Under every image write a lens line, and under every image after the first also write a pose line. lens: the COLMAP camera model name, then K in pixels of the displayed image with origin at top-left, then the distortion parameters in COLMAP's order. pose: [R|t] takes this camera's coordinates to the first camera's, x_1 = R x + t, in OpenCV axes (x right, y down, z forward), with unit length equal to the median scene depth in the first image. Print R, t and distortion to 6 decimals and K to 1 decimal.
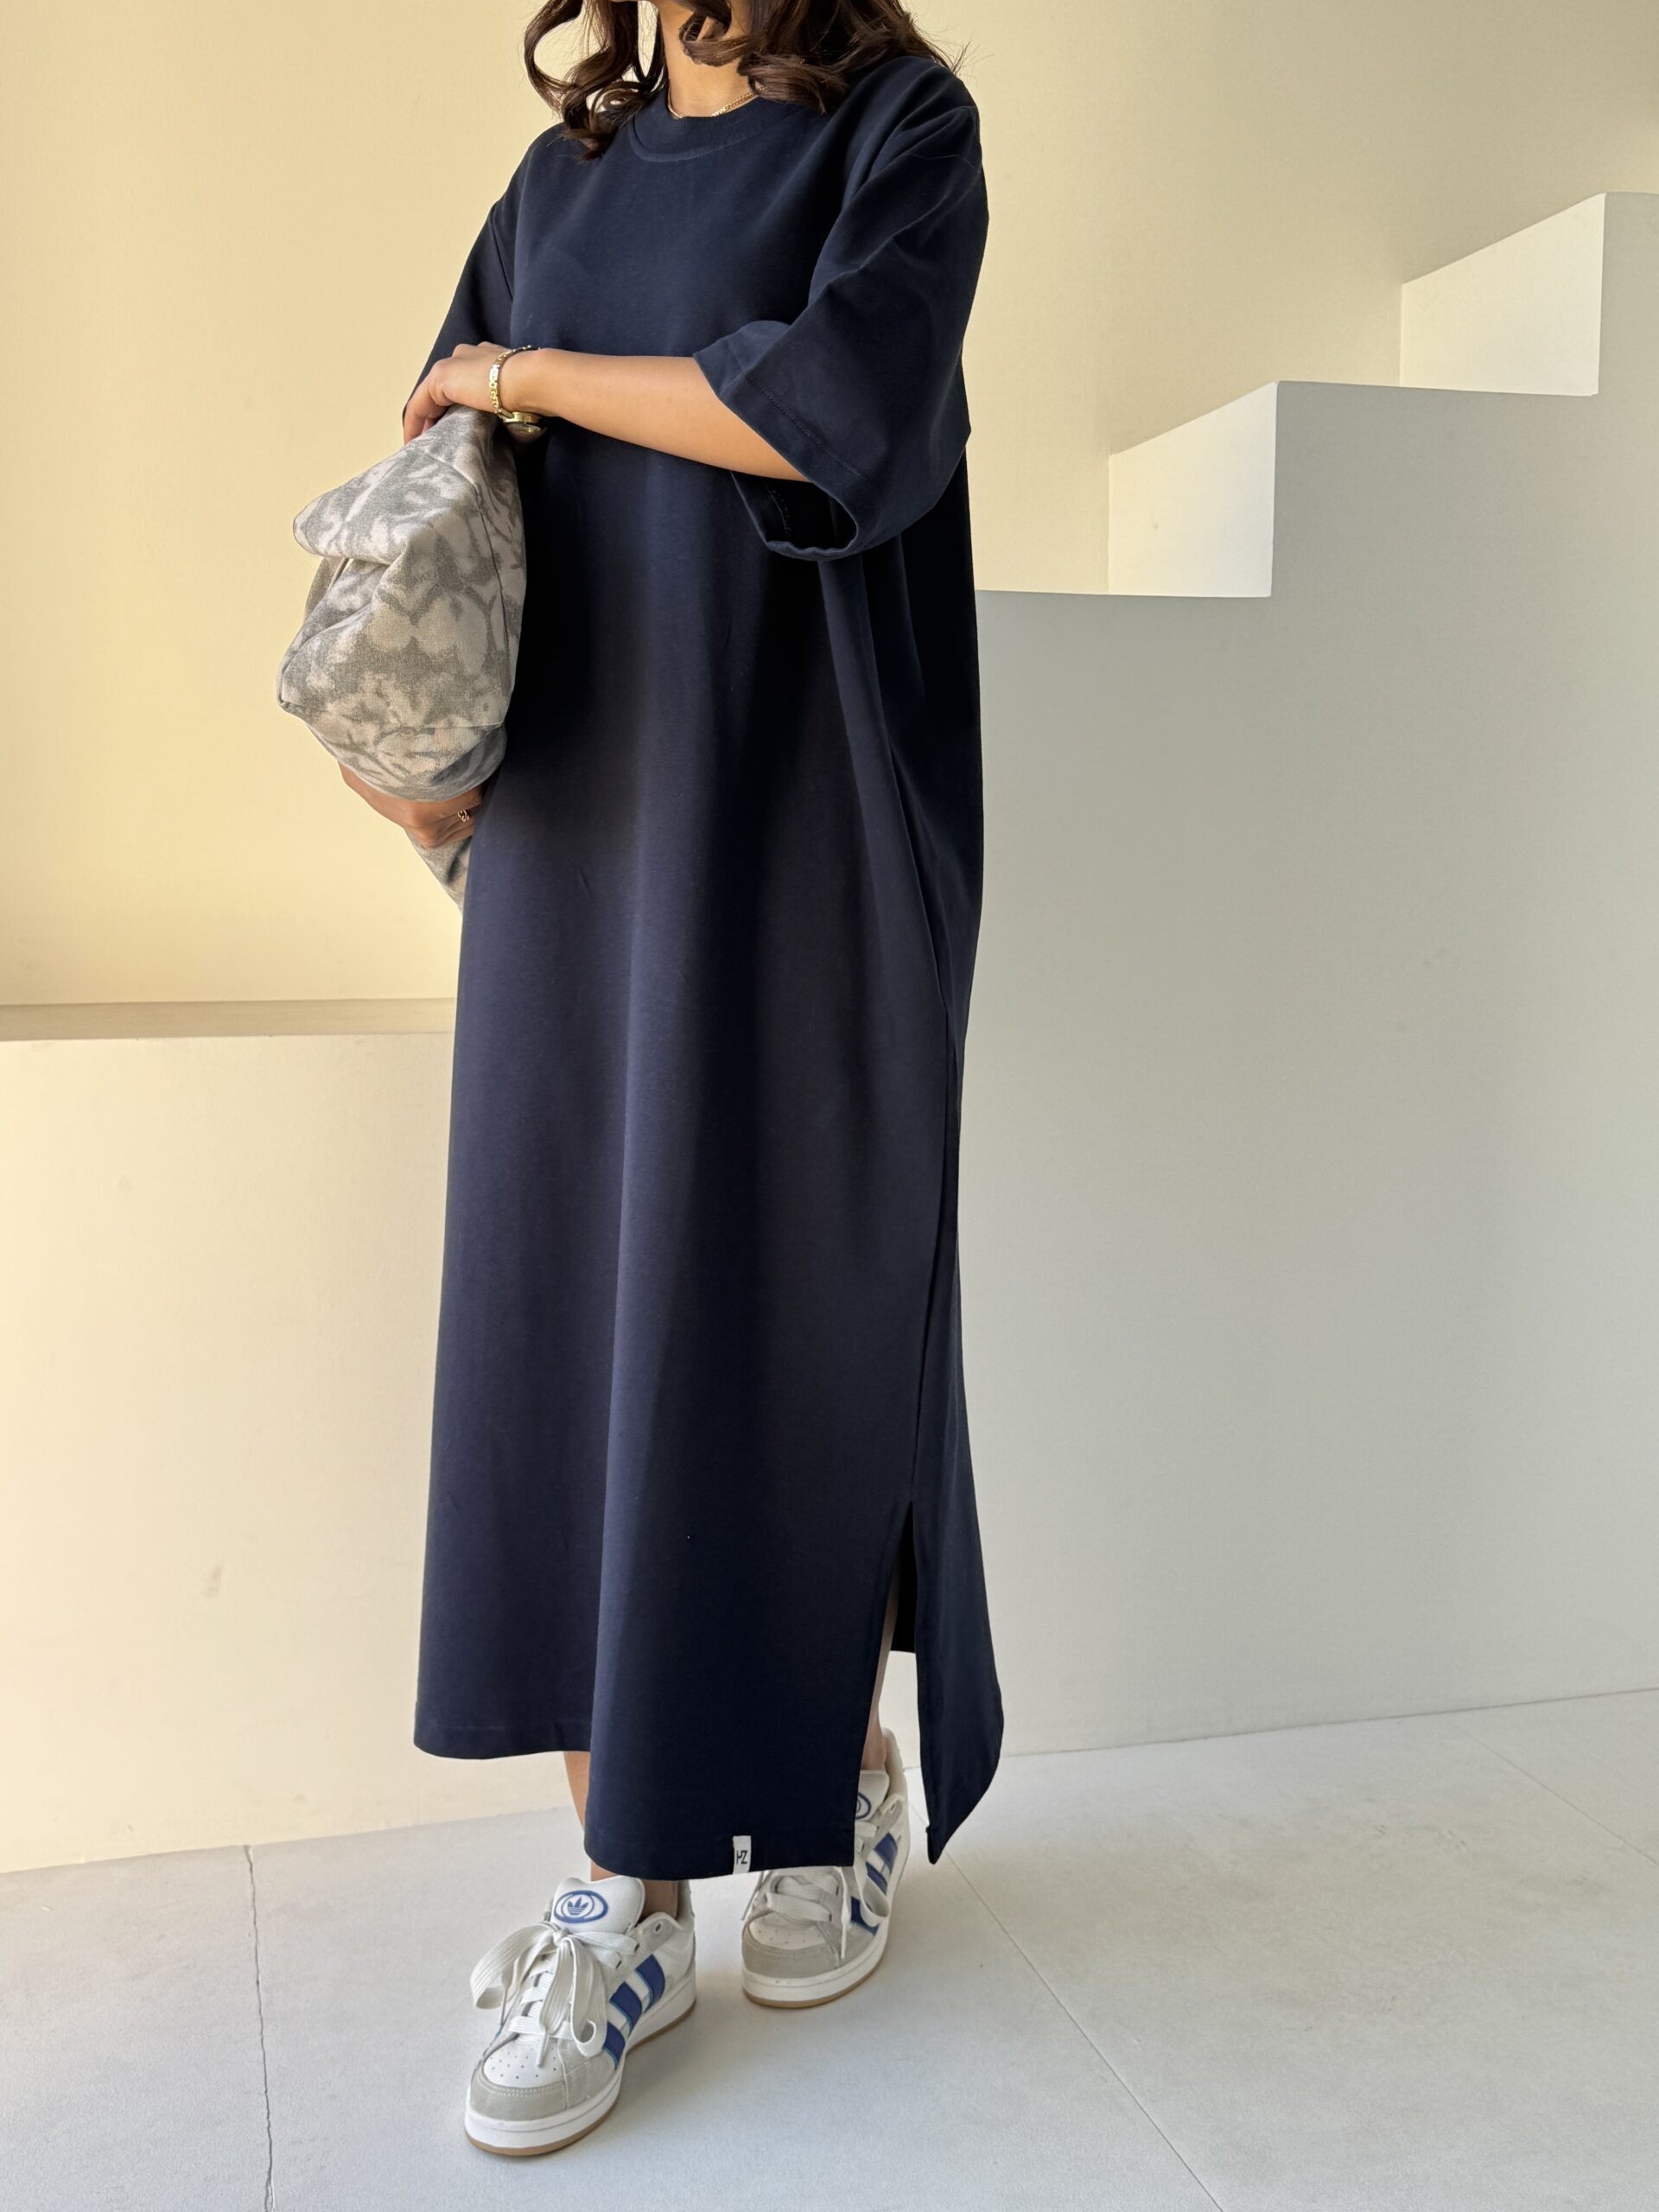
lens RADIAL K [[2351.5, 0, 840.5], [0, 2351.5, 1107.6], [0, 0, 1]] dist [-0.018749, 0.000000]
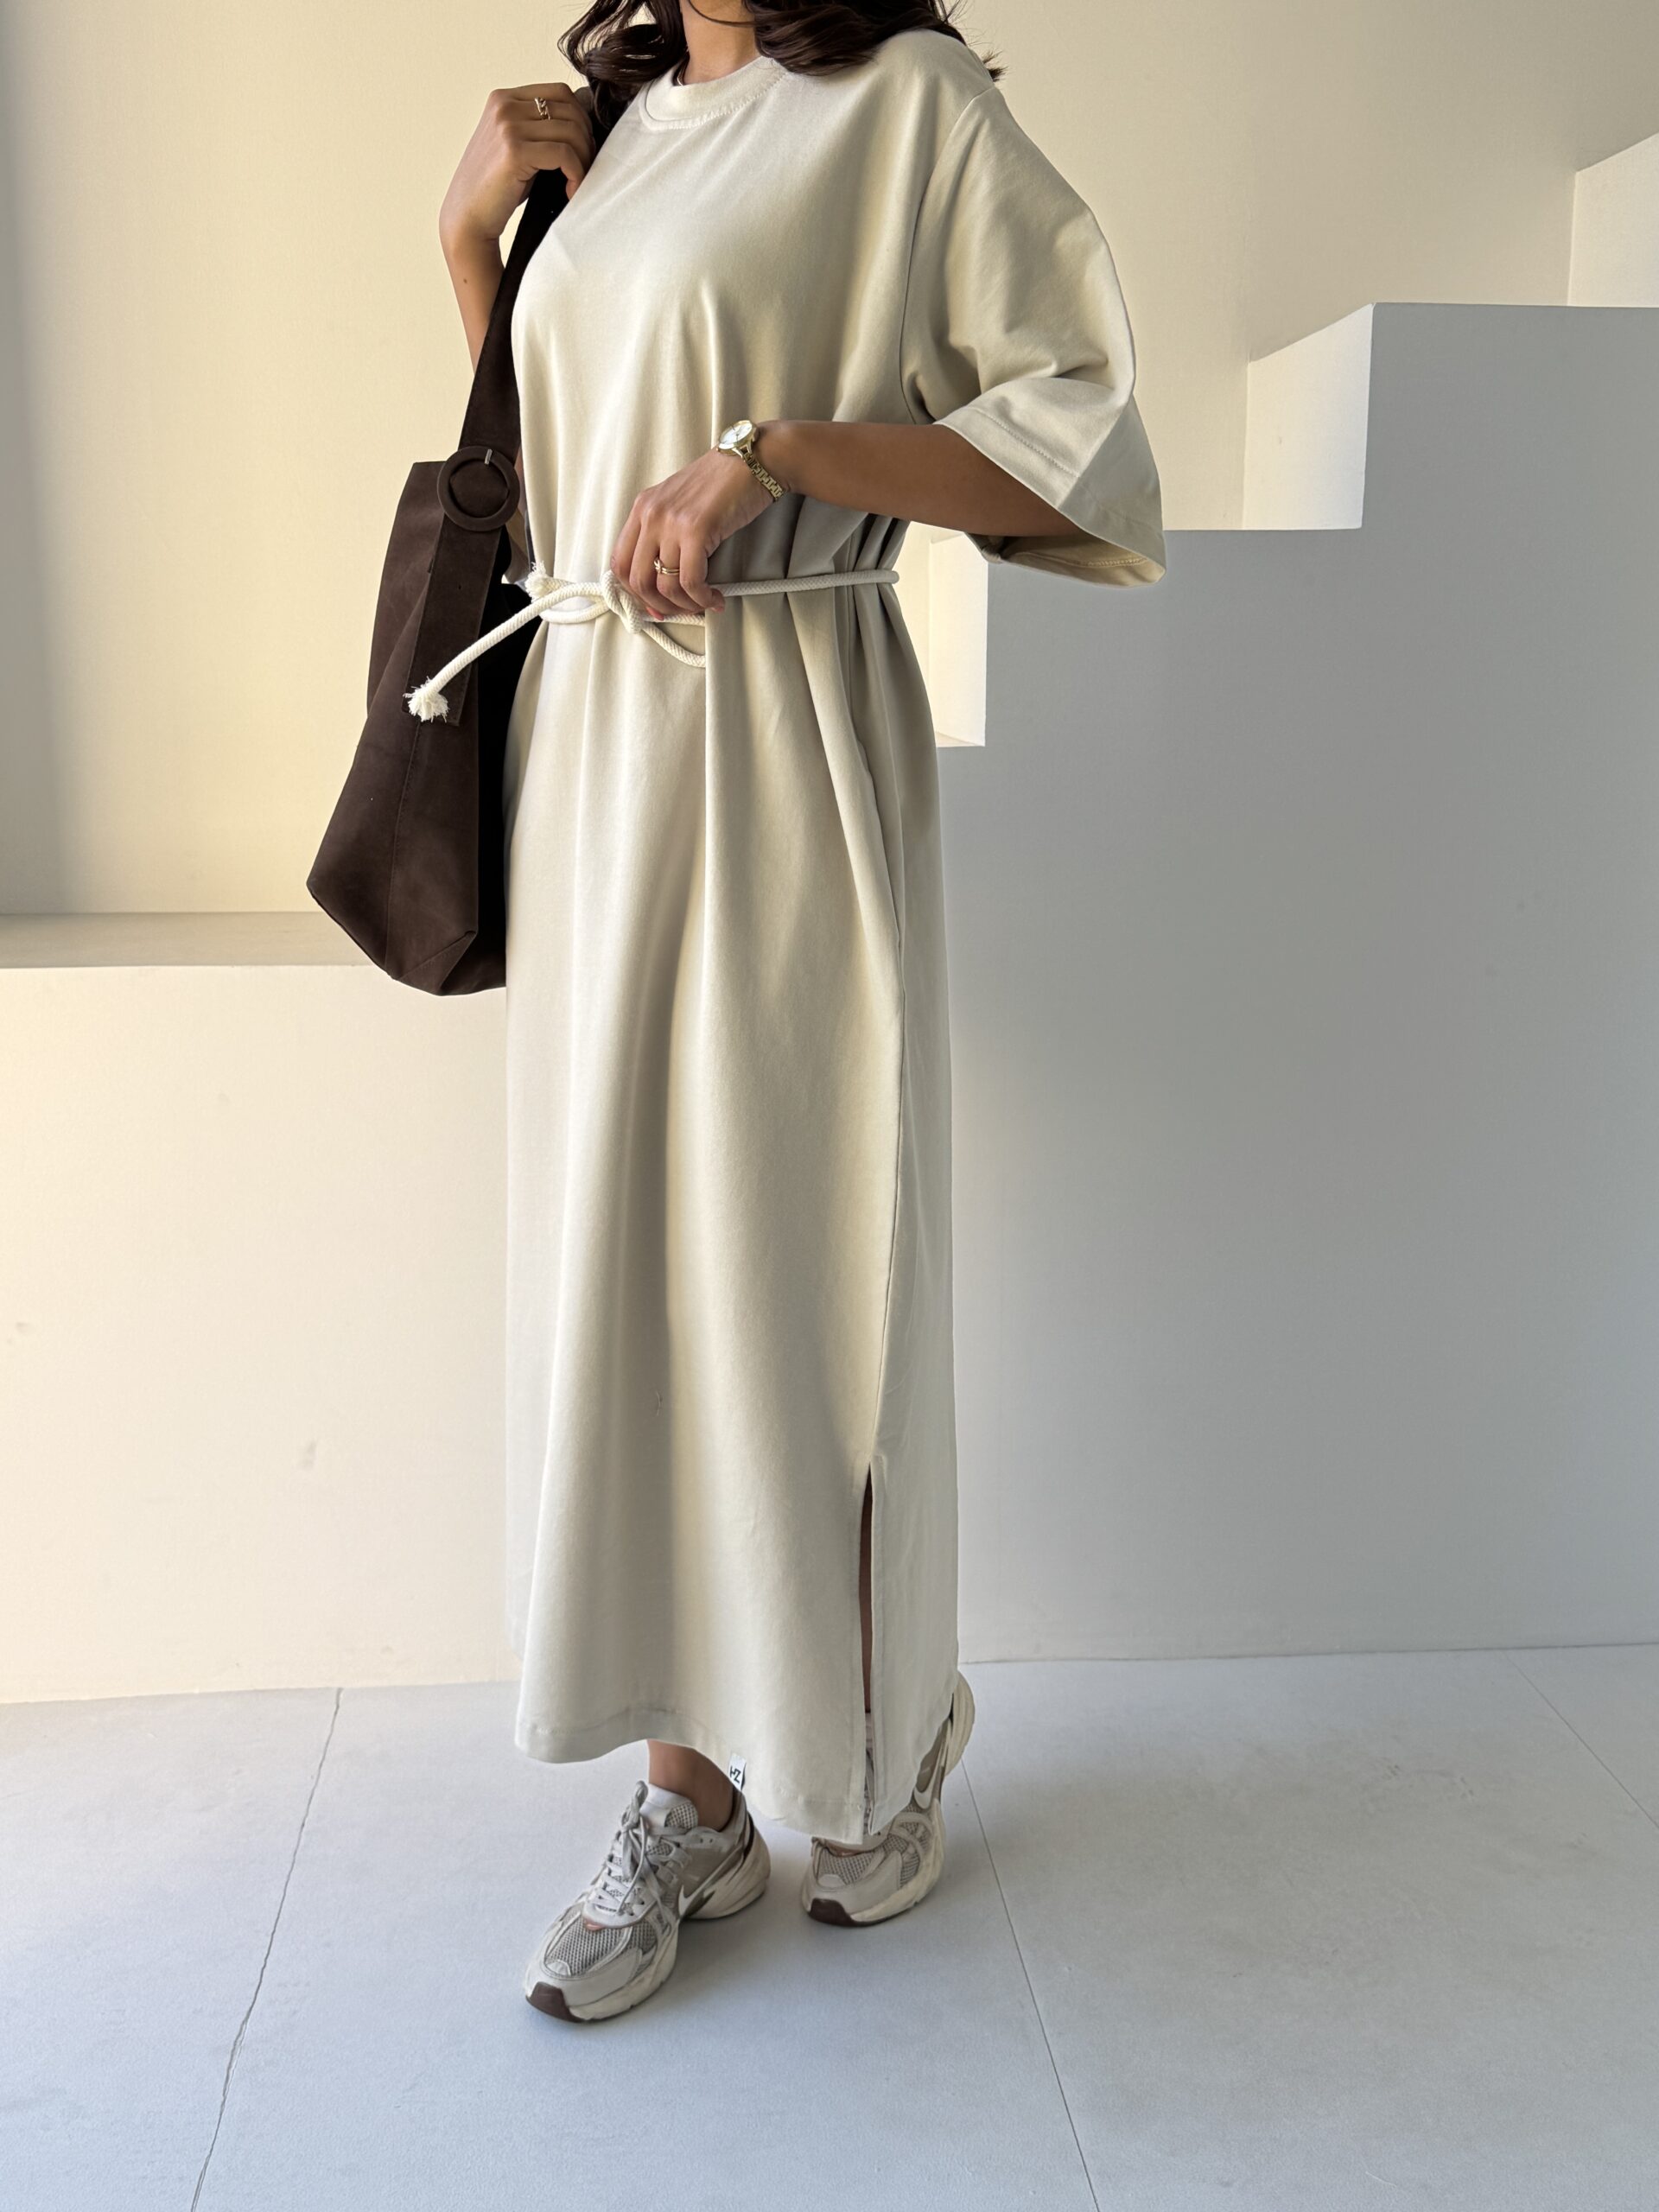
lens RADIAL K [[2235.6, 0, 840.4], [0, 2235.6, 1119.9], [0, 0, 1]] dist [-0.016223, 0.000000]
pose [[0.982121, 0.042389, -0.183415, 0.167777], [-0.023986, 0.994555, 0.101417, -0.069109], [0.186716, -0.095204, 0.977790, 0.033710]]
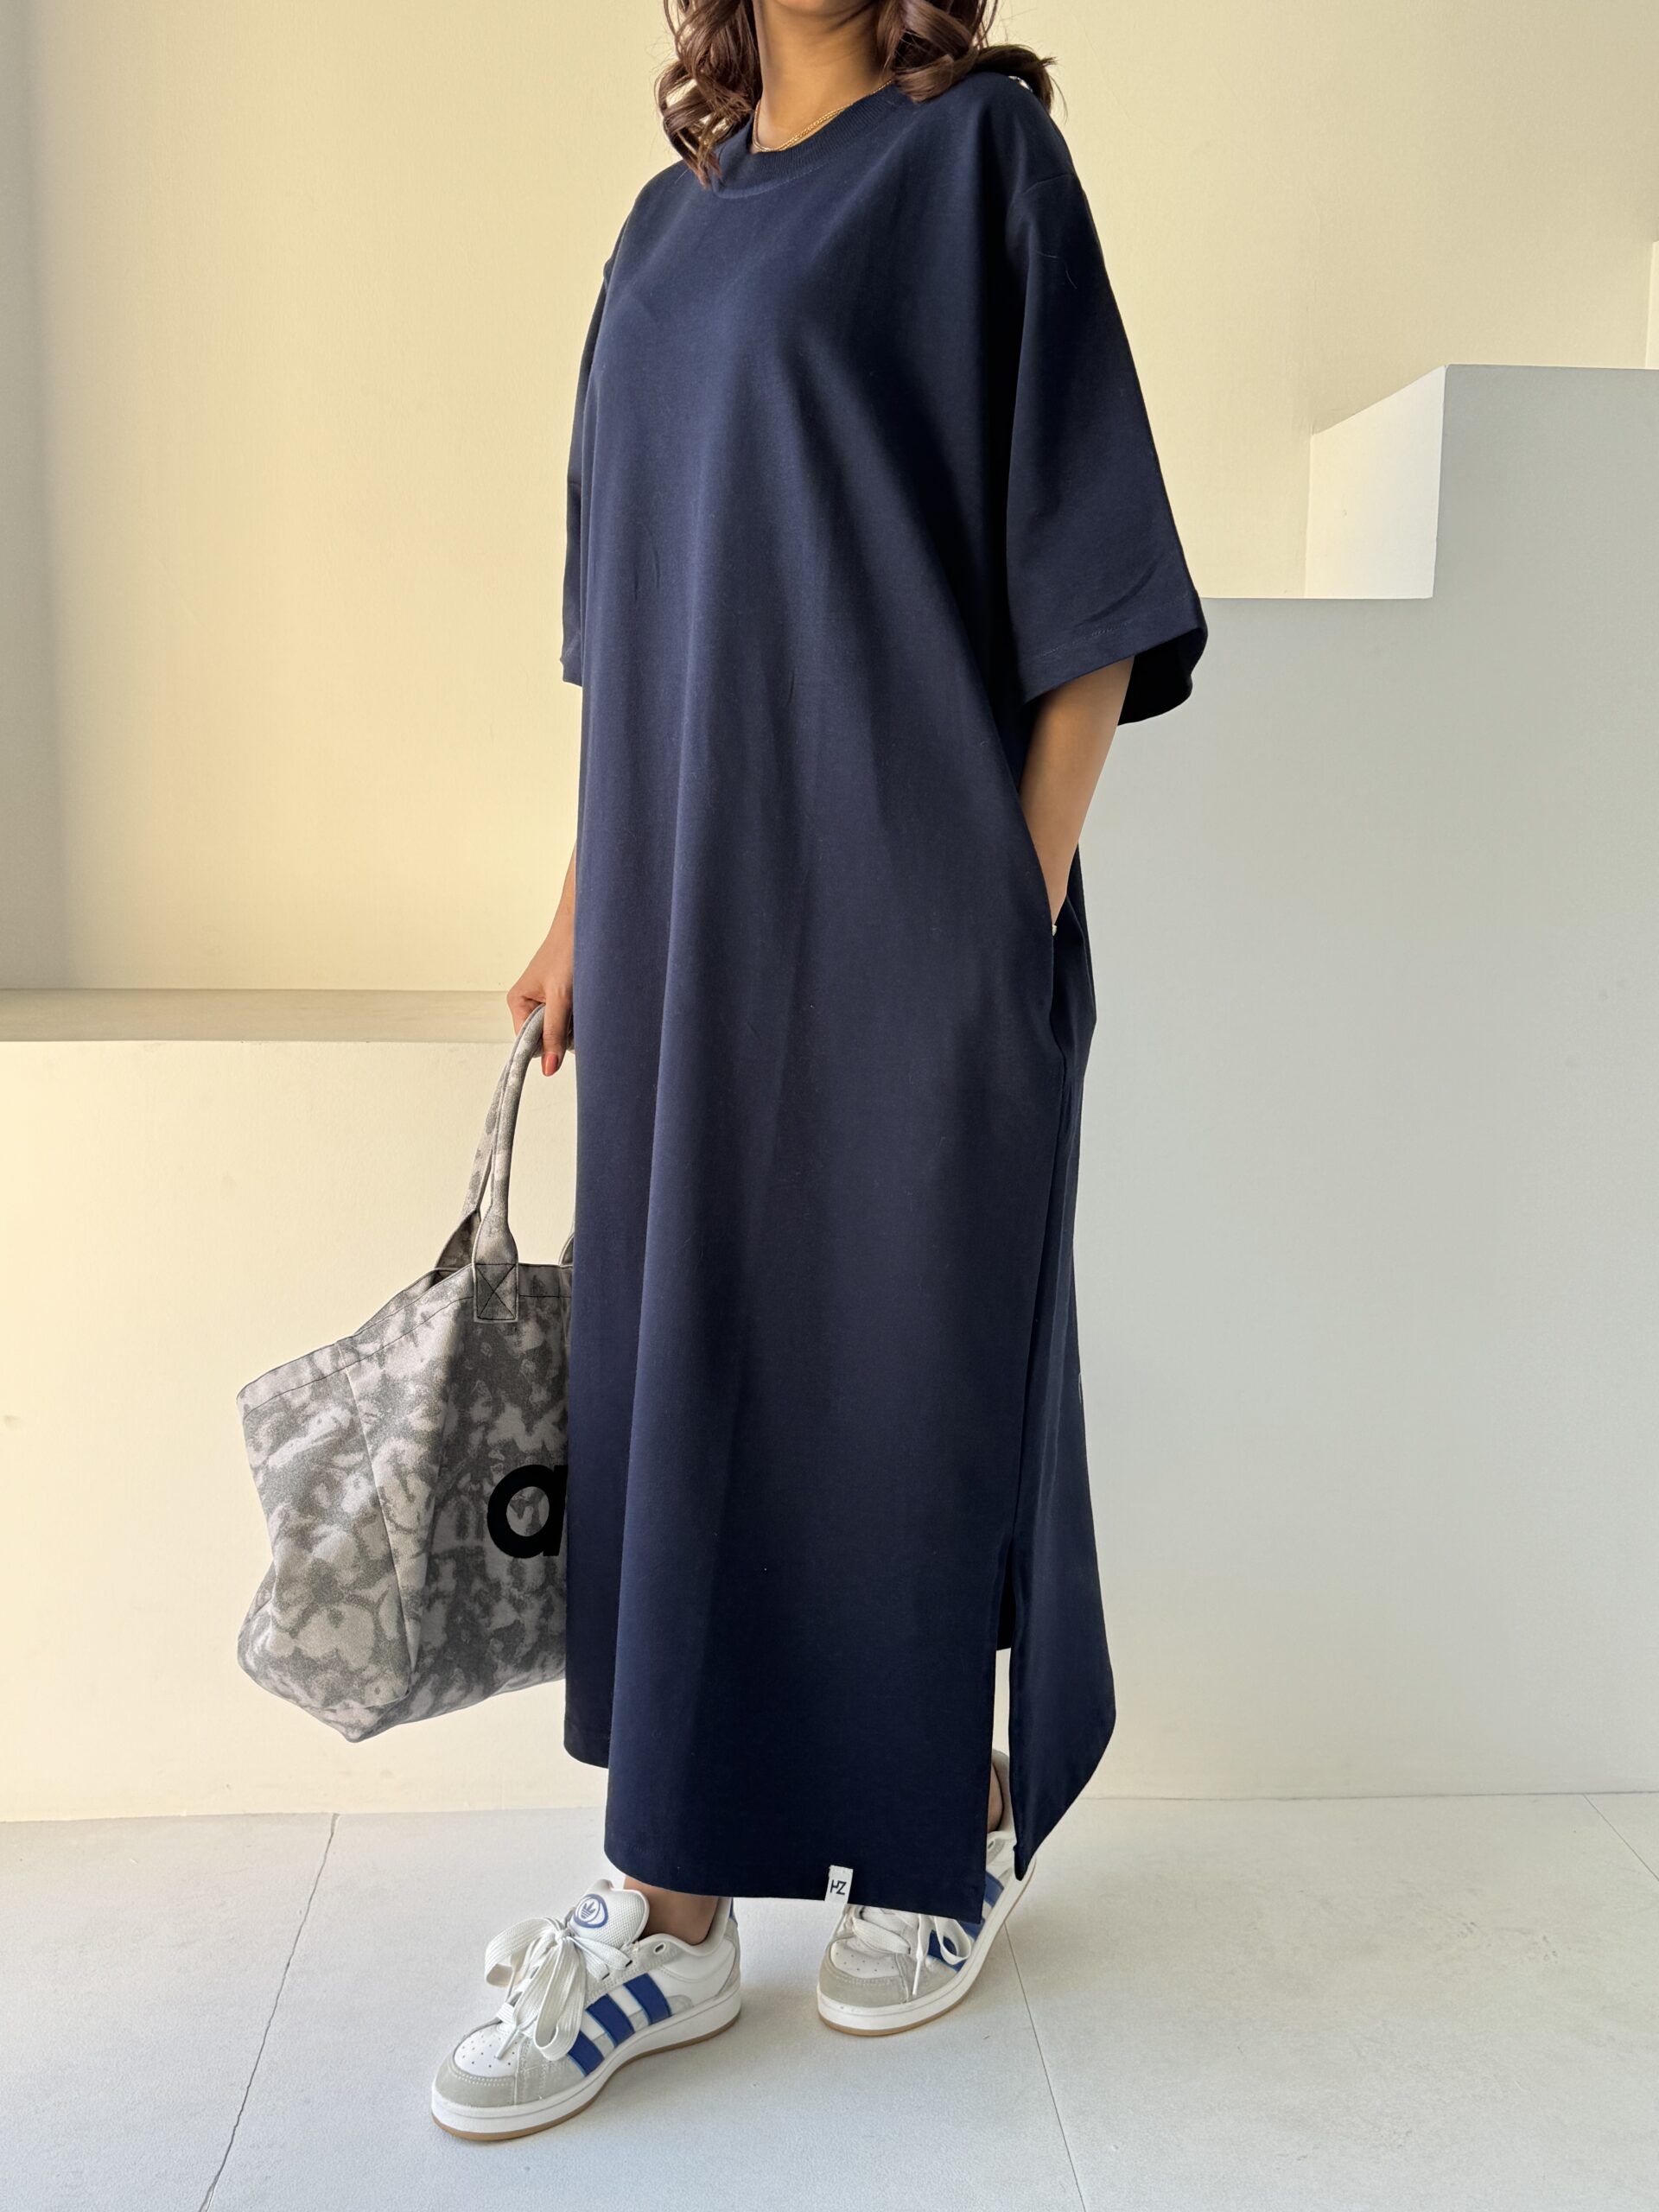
lens RADIAL K [[2235.6, 0, 837.8], [0, 2235.6, 1099.4], [0, 0, 1]] dist [-0.016223, 0.000000]
pose [[0.977378, 0.044120, -0.206848, 0.160539], [-0.035273, 0.998306, 0.046268, -0.058131], [0.208539, -0.037926, 0.977278, 0.090110]]
